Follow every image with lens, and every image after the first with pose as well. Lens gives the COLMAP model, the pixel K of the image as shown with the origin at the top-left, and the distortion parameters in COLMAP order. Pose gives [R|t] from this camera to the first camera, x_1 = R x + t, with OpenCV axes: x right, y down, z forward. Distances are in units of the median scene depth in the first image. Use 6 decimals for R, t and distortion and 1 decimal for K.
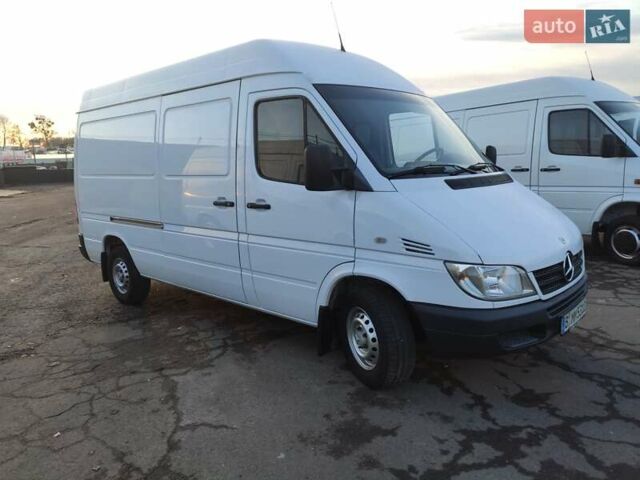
lens RADIAL K [[475.6, 0, 321.1], [0, 475.6, 239.6], [0, 0, 1]] dist [0.079523, -0.097277]
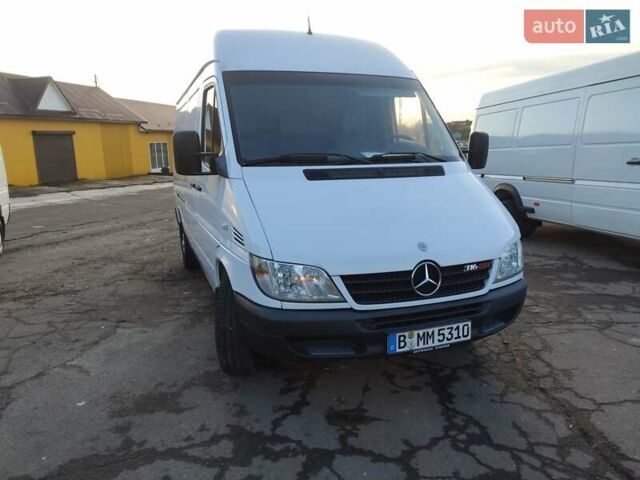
lens RADIAL K [[475.6, 0, 321.1], [0, 475.6, 239.6], [0, 0, 1]] dist [0.079523, -0.097277]
pose [[0.891604, 0.096854, -0.442336, 0.786851], [-0.083822, 0.995277, 0.048968, -0.040782], [0.444990, -0.006583, 0.895511, 0.193023]]
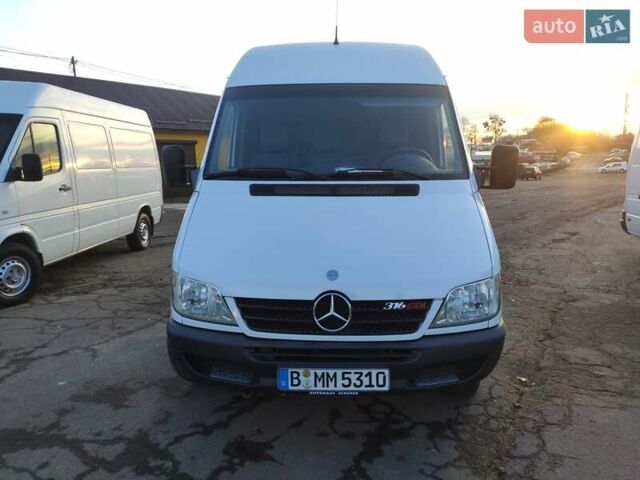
lens RADIAL K [[475.6, 0, 321.1], [0, 475.6, 239.6], [0, 0, 1]] dist [0.079523, -0.097277]
pose [[0.648608, 0.143090, -0.747551, 1.142393], [-0.137688, 0.988023, 0.069655, -0.112775], [0.748565, 0.057750, 0.660542, 0.551960]]
